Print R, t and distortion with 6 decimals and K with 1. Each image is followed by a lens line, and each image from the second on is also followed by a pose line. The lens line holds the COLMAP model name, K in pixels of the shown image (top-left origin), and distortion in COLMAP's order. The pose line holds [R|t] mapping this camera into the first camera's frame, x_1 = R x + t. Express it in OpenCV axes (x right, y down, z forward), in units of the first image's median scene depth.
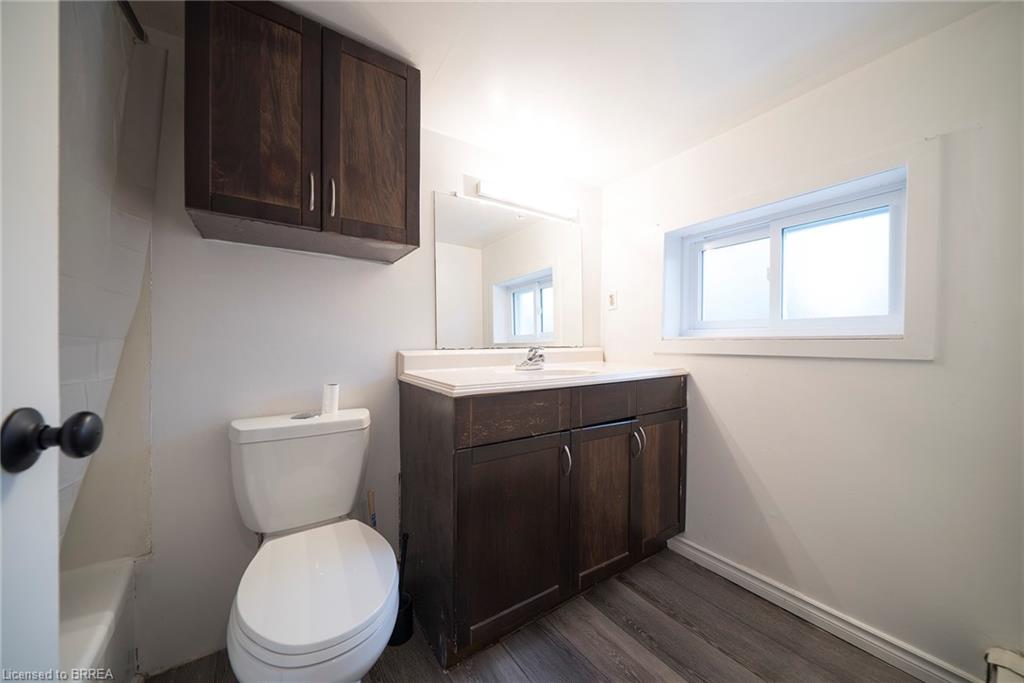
lens RADIAL K [[356.9, 0, 510.4], [0, 356.9, 345.2], [0, 0, 1]] dist [-0.000404, 0.000028]
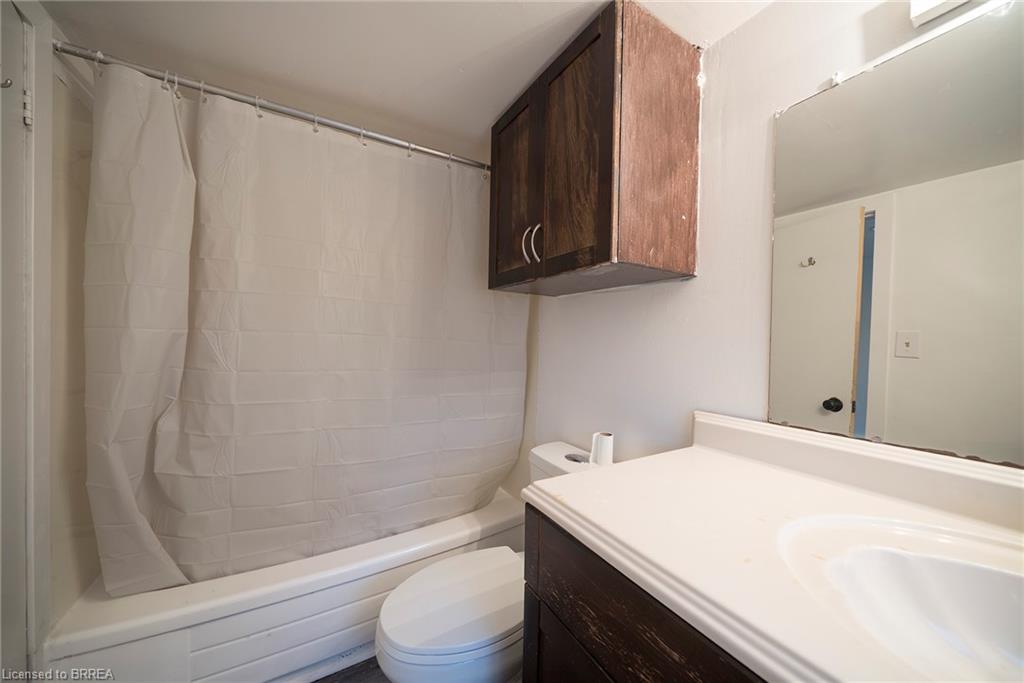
lens RADIAL K [[356.9, 0, 510.4], [0, 356.9, 345.2], [0, 0, 1]] dist [-0.000404, 0.000028]
pose [[-0.060206, 0.006307, -0.998166, 0.426992], [-0.026484, 0.999618, 0.007913, -0.122217], [0.997835, 0.026912, -0.060016, 0.865334]]
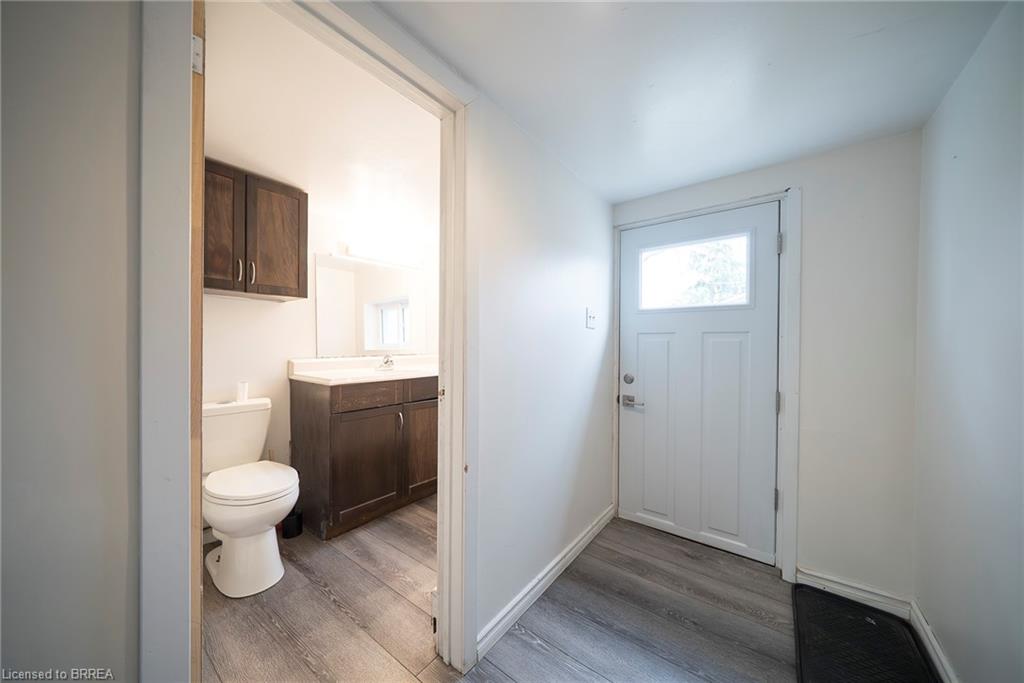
lens RADIAL K [[356.9, 0, 510.4], [0, 356.9, 345.2], [0, 0, 1]] dist [-0.000404, 0.000028]
pose [[0.950964, 0.000536, 0.309301, 0.135517], [-0.000712, 1.000000, 0.000455, -0.056851], [-0.309301, -0.000653, 0.950964, -0.901274]]
